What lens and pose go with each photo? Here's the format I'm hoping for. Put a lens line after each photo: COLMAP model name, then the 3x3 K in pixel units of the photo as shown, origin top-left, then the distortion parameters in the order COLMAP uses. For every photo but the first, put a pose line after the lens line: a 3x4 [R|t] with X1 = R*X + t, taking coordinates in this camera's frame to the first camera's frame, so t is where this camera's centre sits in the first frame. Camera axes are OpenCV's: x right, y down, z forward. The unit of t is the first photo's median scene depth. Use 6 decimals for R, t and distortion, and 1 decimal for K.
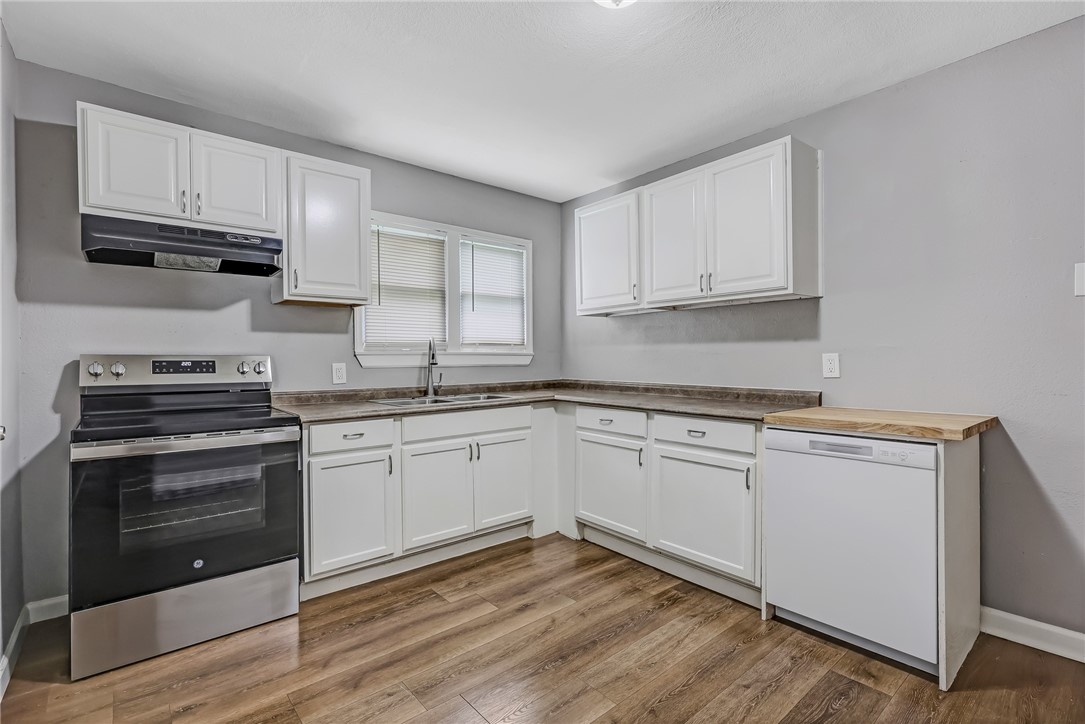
lens RADIAL K [[502.4, 0, 541.2], [0, 502.4, 358.3], [0, 0, 1]] dist [0.001878, 0.000505]
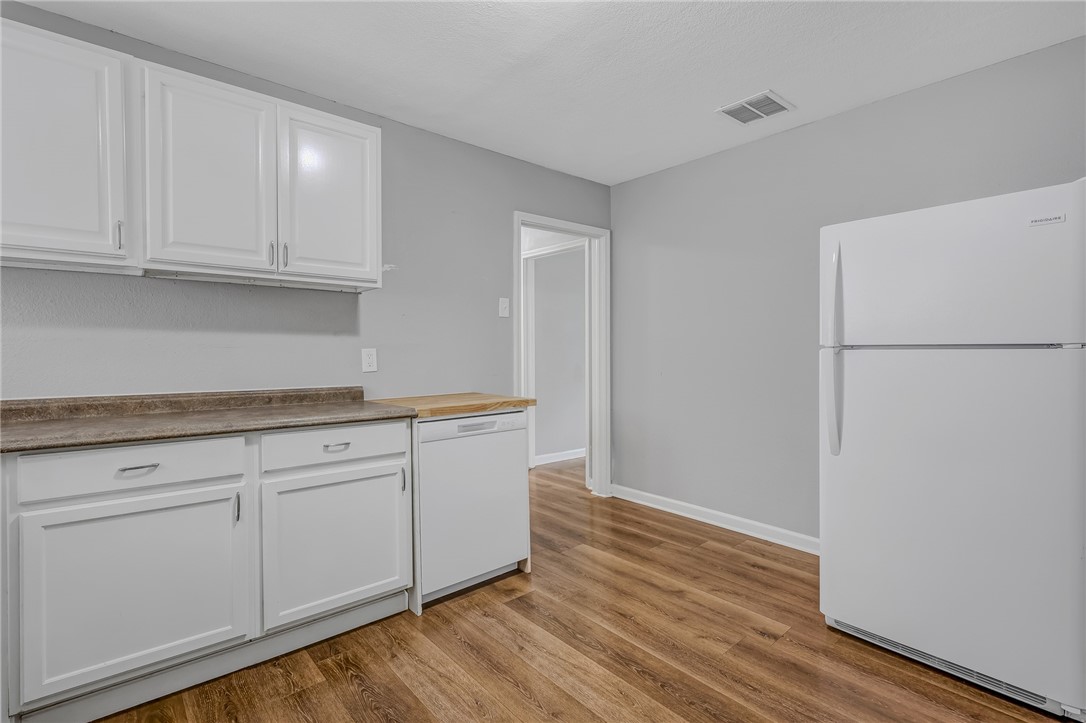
lens RADIAL K [[502.8, 0, 541.7], [0, 502.8, 357.8], [0, 0, 1]] dist [0.001878, 0.000505]
pose [[-0.020621, -0.006096, 0.999769, -0.479586], [0.000599, 0.999981, 0.006109, 0.003117], [-0.999787, 0.000725, -0.020617, 0.669145]]
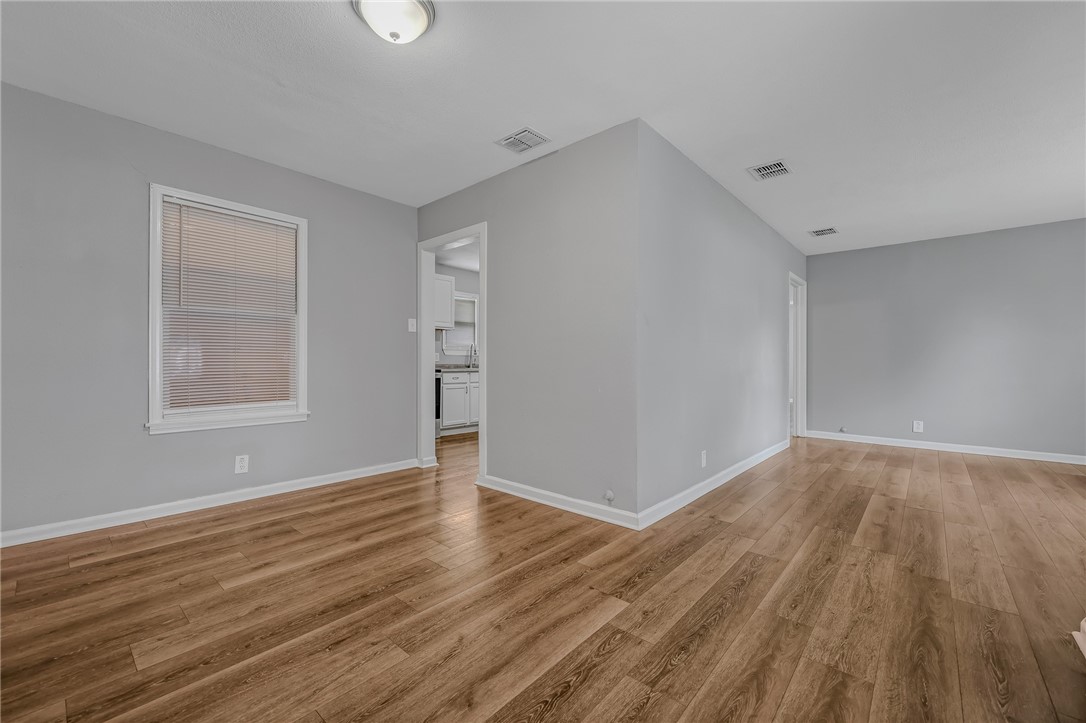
lens RADIAL K [[438.7, 0, 552.8], [0, 438.7, 366.1], [0, 0, 1]] dist [-0.001592, -0.000043]
pose [[0.986421, 0.010731, 0.163888, -0.232810], [-0.011493, 0.999927, 0.003705, 0.070042], [-0.163836, -0.005538, 0.986472, -1.417480]]
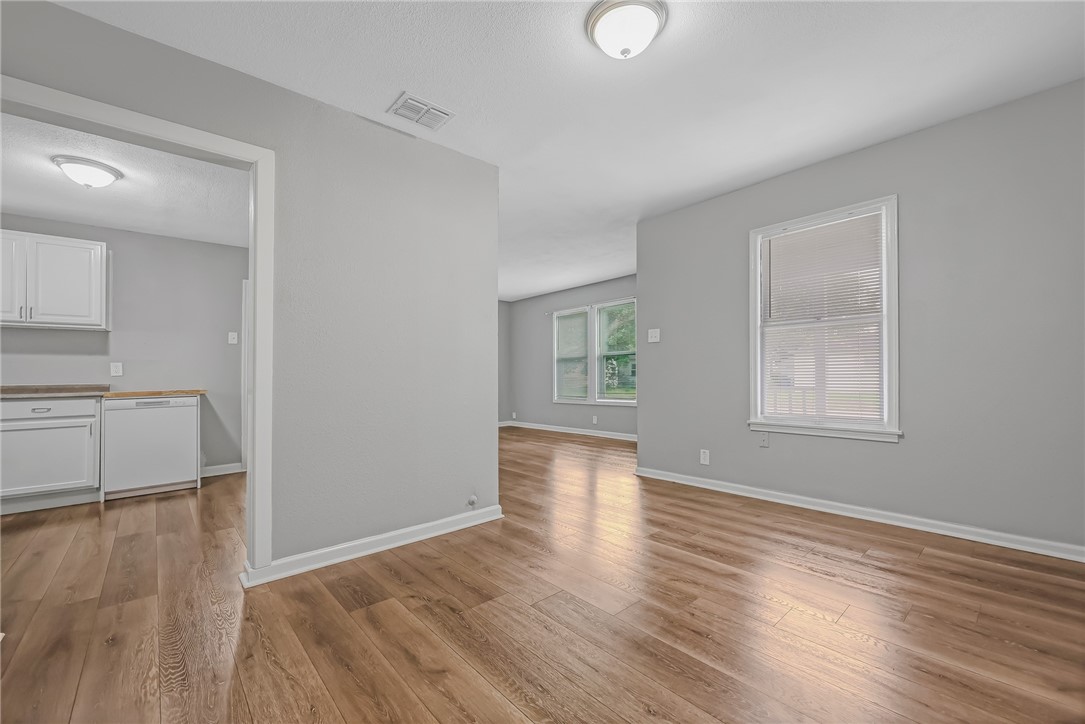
lens RADIAL K [[438.3, 0, 552.3], [0, 438.3, 366.6], [0, 0, 1]] dist [-0.001592, -0.000043]
pose [[-0.032938, 0.028522, 0.999050, -1.076341], [0.021377, 0.999384, -0.027827, 0.082633], [-0.999229, 0.020441, -0.033527, -0.535725]]
